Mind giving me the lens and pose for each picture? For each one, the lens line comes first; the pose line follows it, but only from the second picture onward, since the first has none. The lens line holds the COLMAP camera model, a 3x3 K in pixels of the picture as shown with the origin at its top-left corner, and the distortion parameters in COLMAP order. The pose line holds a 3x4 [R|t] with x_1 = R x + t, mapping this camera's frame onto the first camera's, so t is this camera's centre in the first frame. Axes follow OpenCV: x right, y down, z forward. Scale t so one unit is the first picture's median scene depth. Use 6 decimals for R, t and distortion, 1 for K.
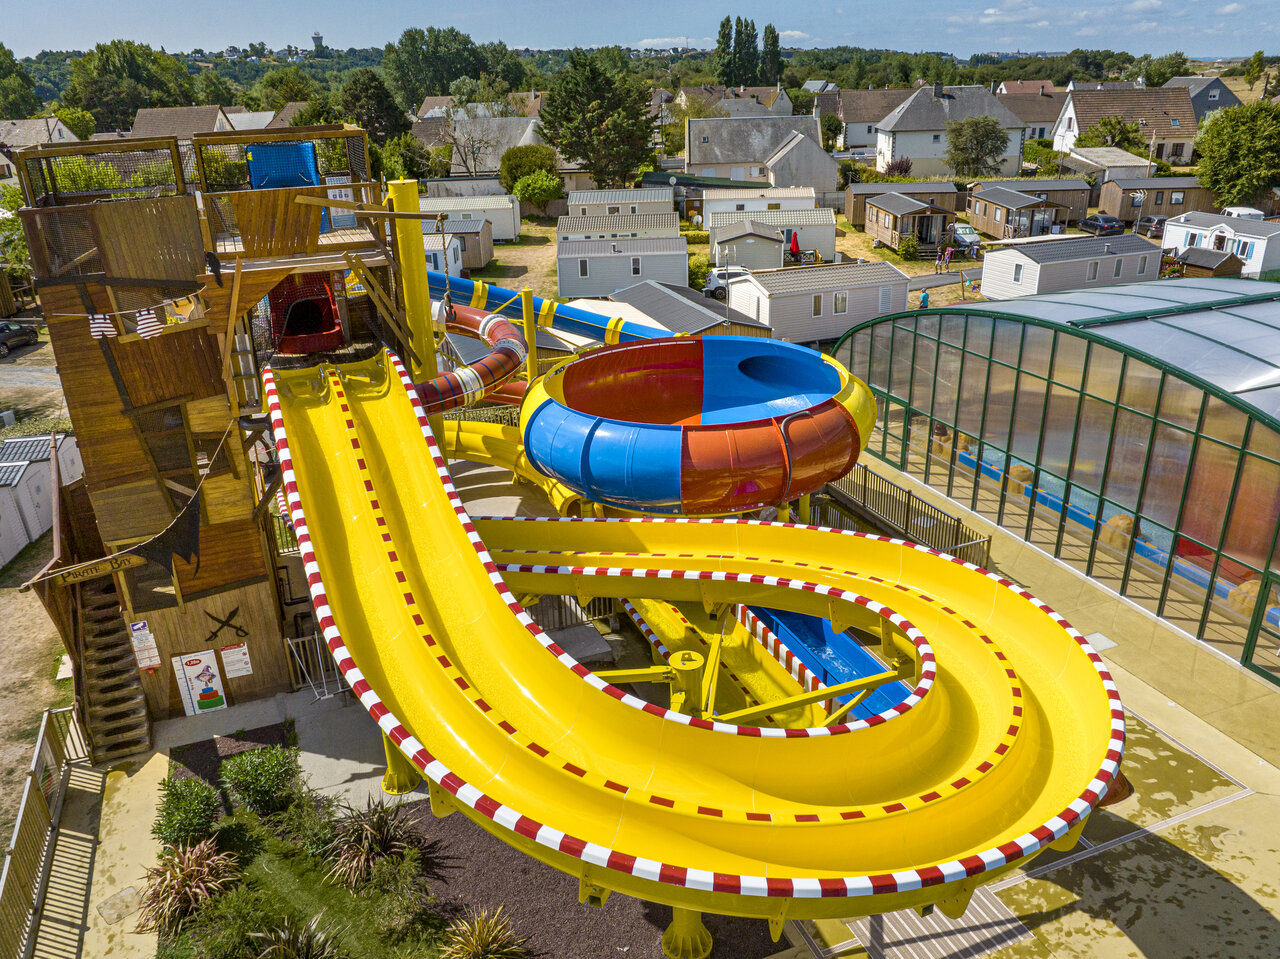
lens RADIAL K [[982.6, 0, 646.0], [0, 982.6, 497.4], [0, 0, 1]] dist [-0.028541, 0.004139]
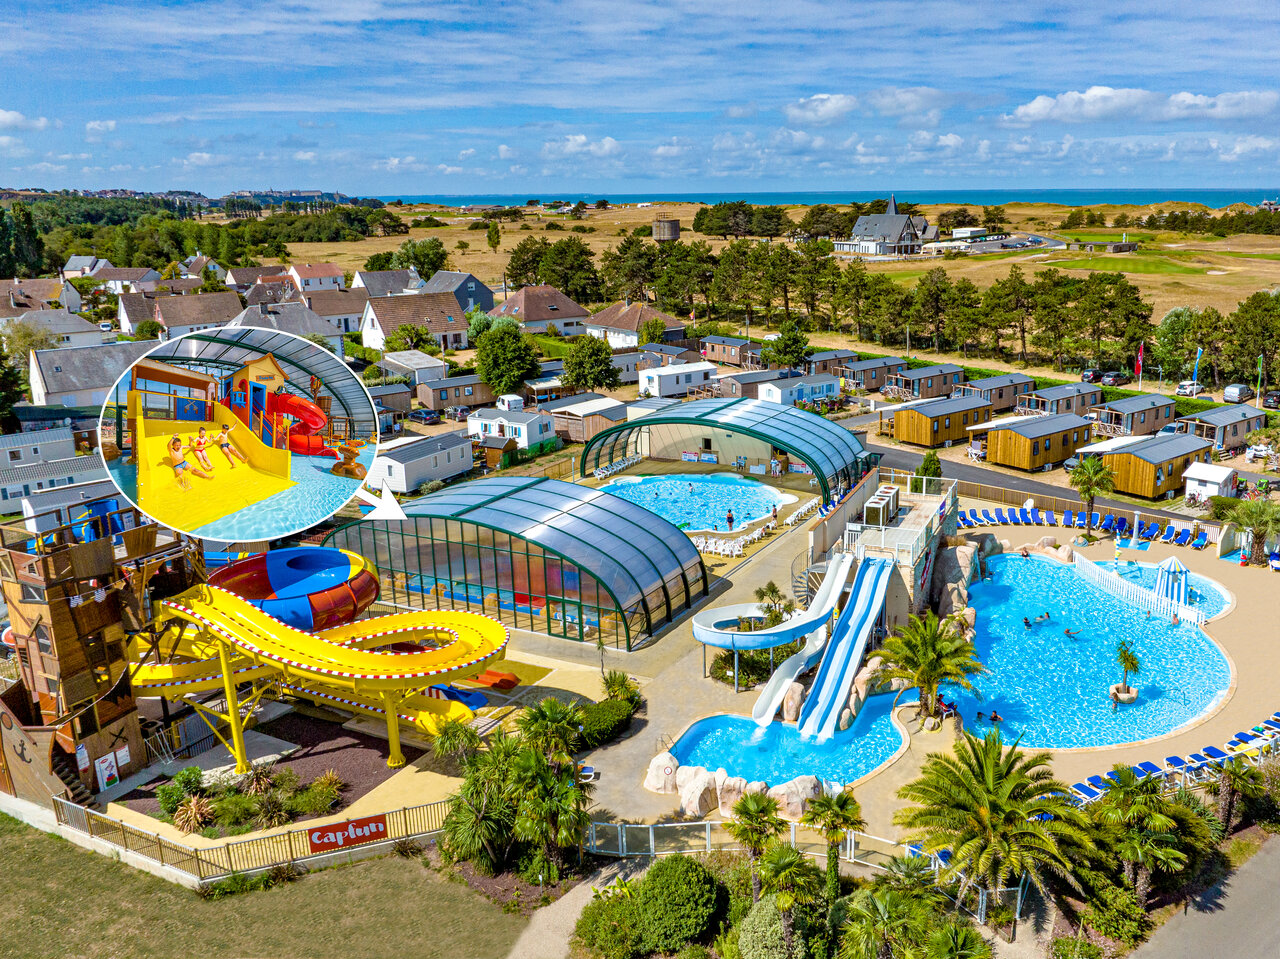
lens RADIAL K [[1209.1, 0, 640.3], [0, 1209.1, 479.3], [0, 0, 1]] dist [-0.018881, 0.000000]
pose [[0.802631, -0.161643, 0.574156, -0.339736], [0.254353, 0.963428, -0.084332, 0.037734], [-0.539526, 0.213726, 0.814391, -0.646036]]
